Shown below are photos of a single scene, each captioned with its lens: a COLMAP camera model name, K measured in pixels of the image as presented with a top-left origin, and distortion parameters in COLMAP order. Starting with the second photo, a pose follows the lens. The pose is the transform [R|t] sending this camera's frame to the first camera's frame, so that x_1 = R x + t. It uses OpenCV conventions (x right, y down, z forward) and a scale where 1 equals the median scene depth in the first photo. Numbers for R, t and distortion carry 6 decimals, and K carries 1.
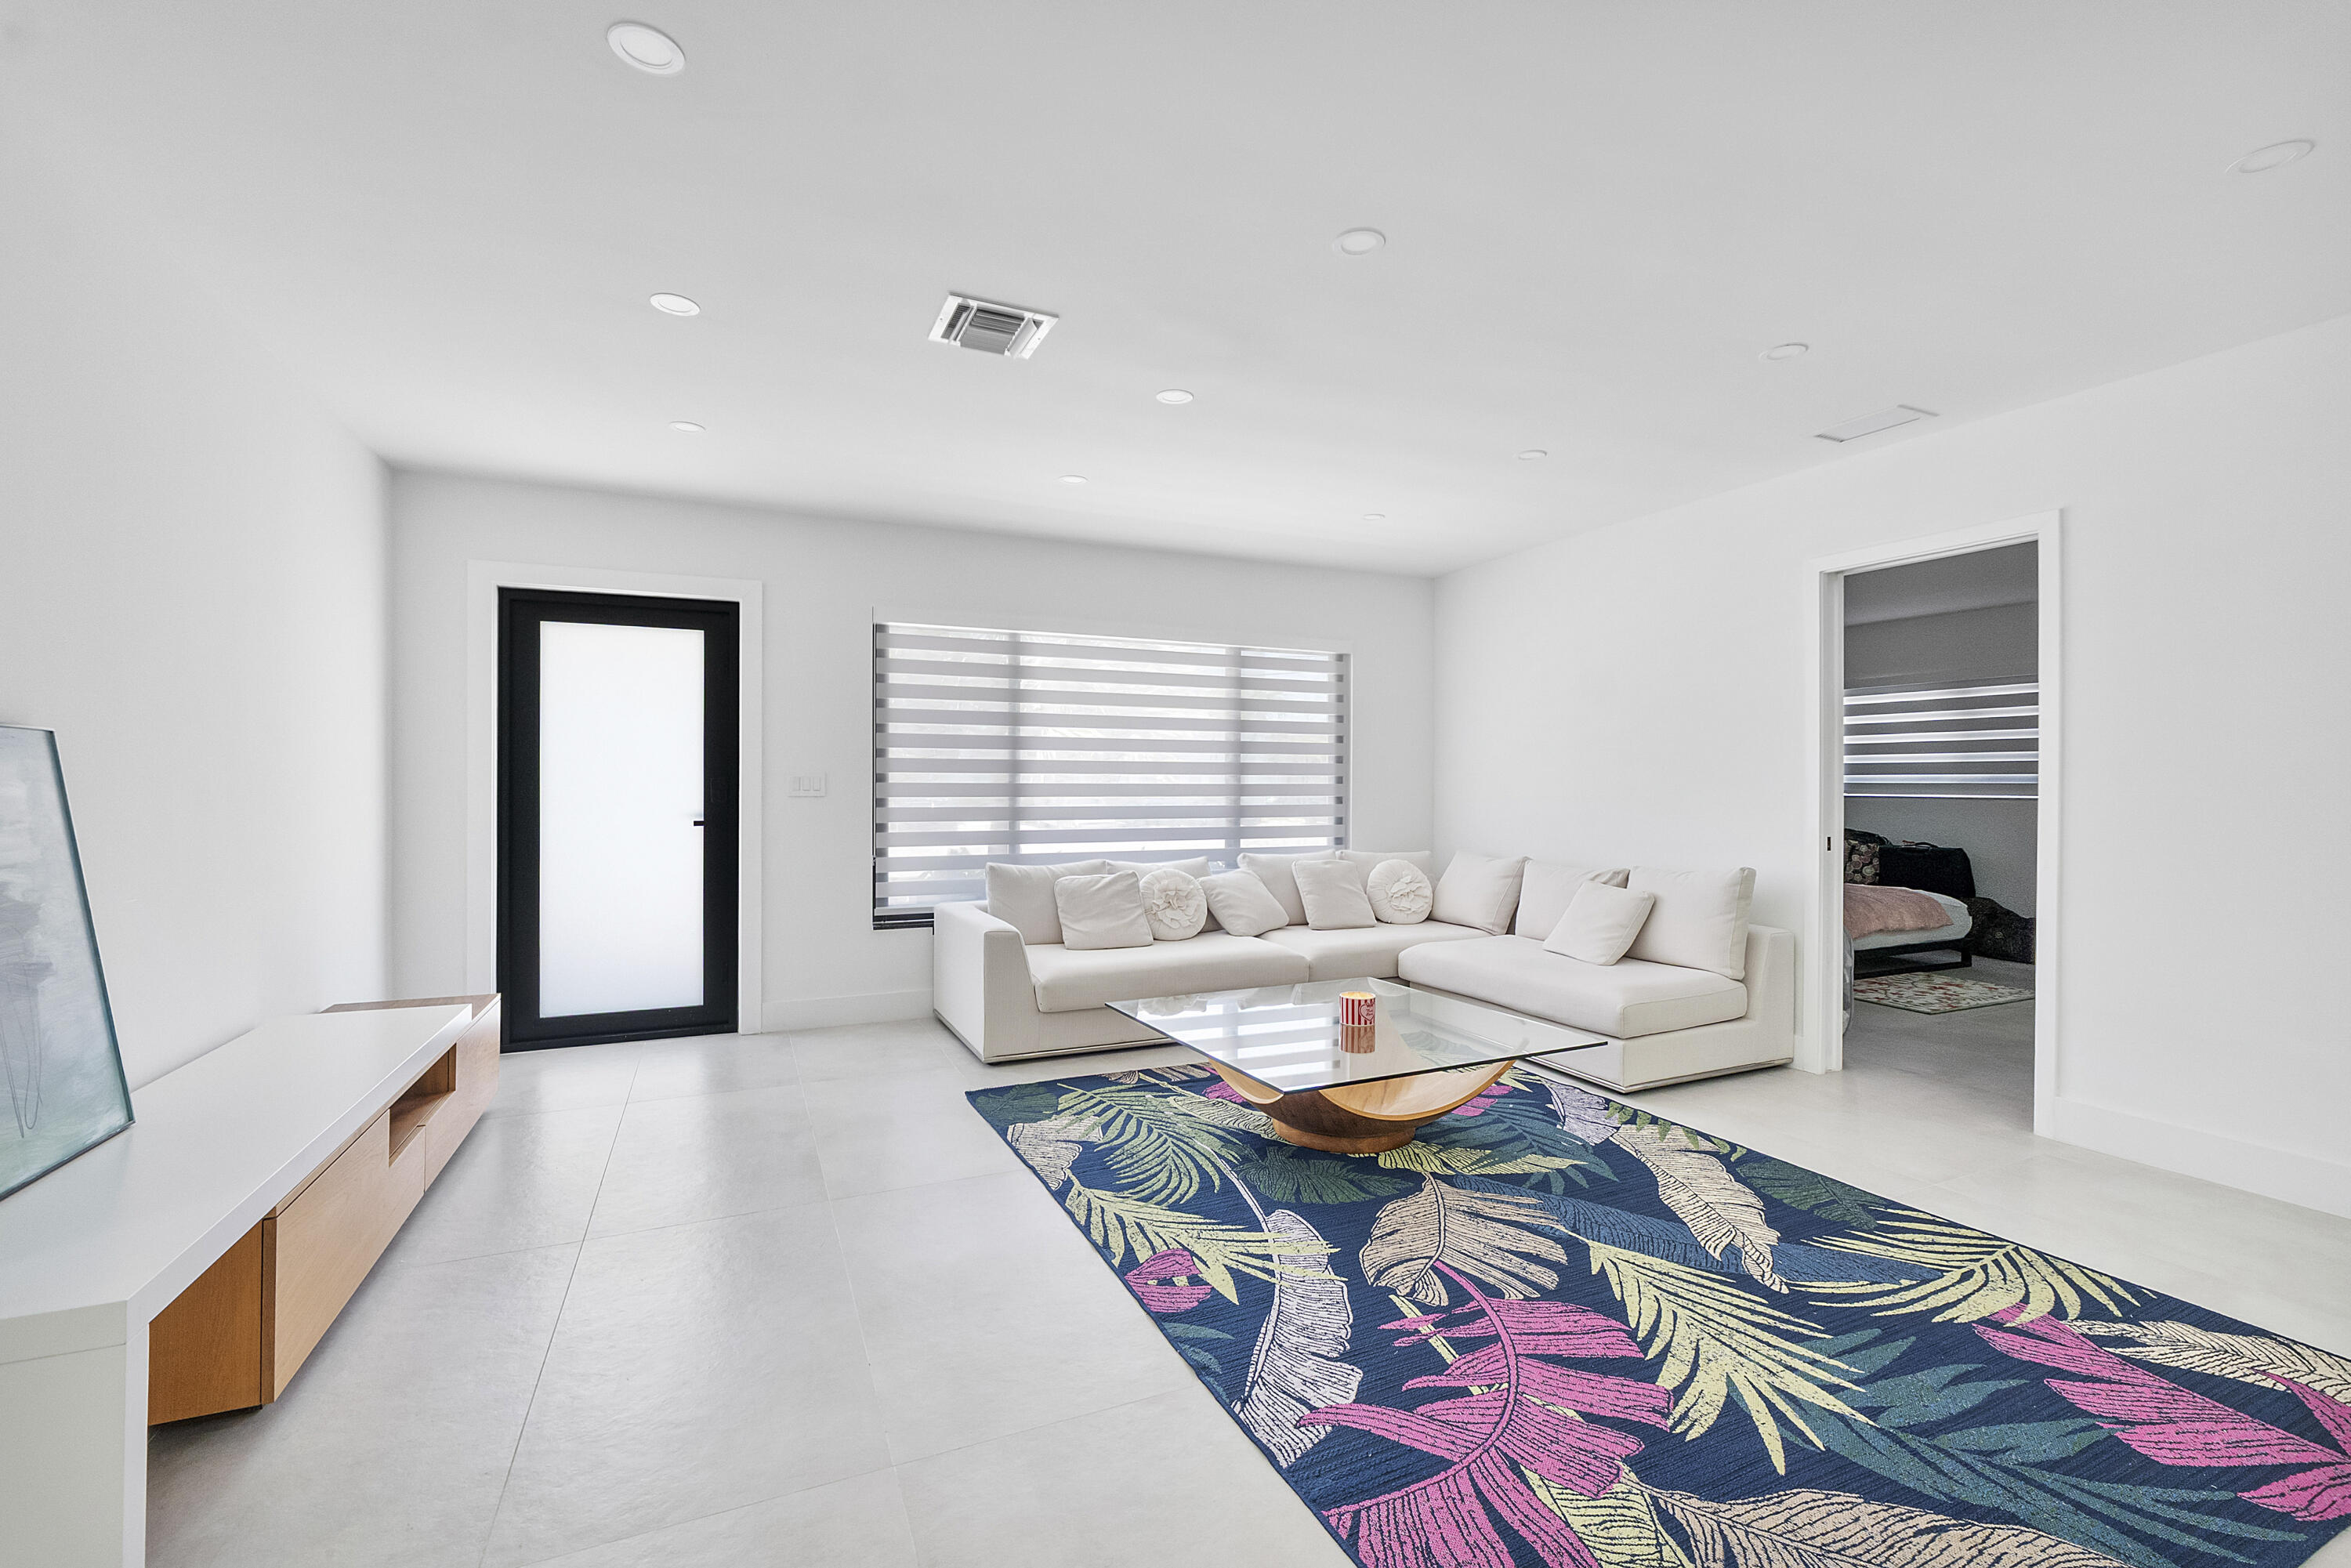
lens RADIAL K [[995.0, 0, 1180.1], [0, 995.0, 783.7], [0, 0, 1]] dist [-0.005995, 0.000339]
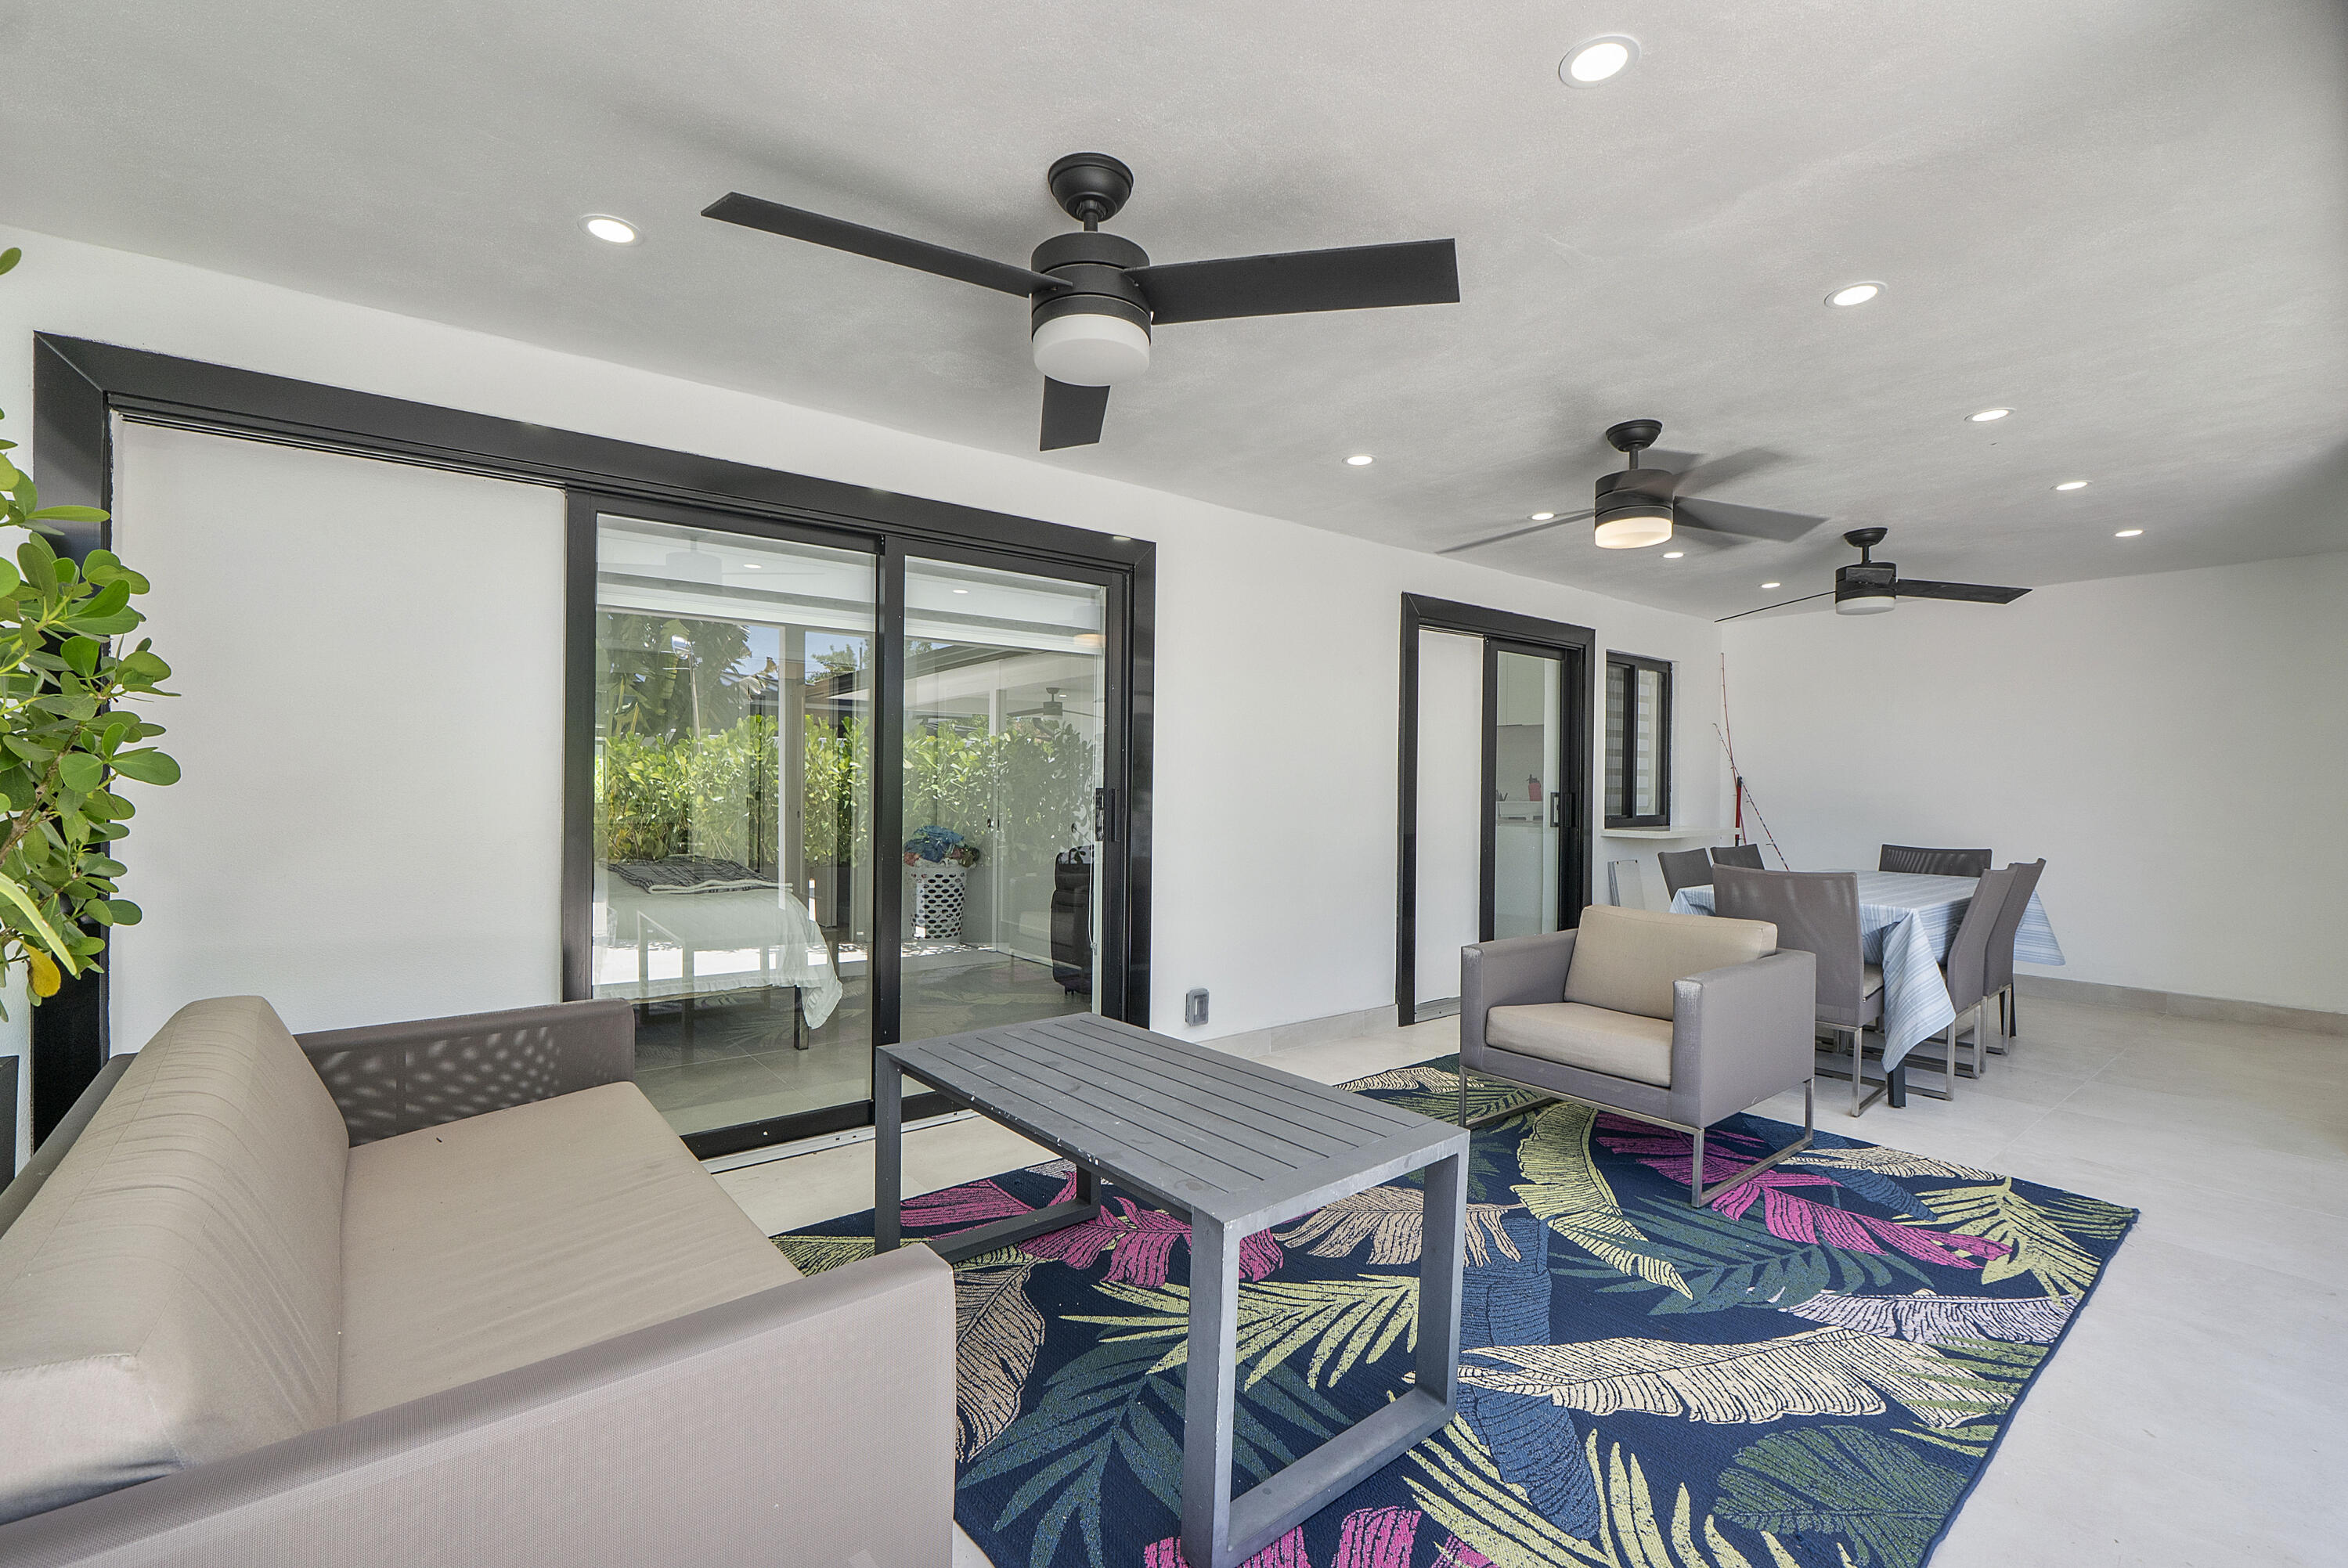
lens RADIAL K [[988.1, 0, 1169.4], [0, 988.1, 795.6], [0, 0, 1]] dist [-0.006750, 0.000953]
pose [[0.233493, 0.008941, -0.972317, 1.338530], [-0.008957, 0.999935, 0.007044, 0.015267], [0.972317, 0.007064, 0.233558, 0.600402]]
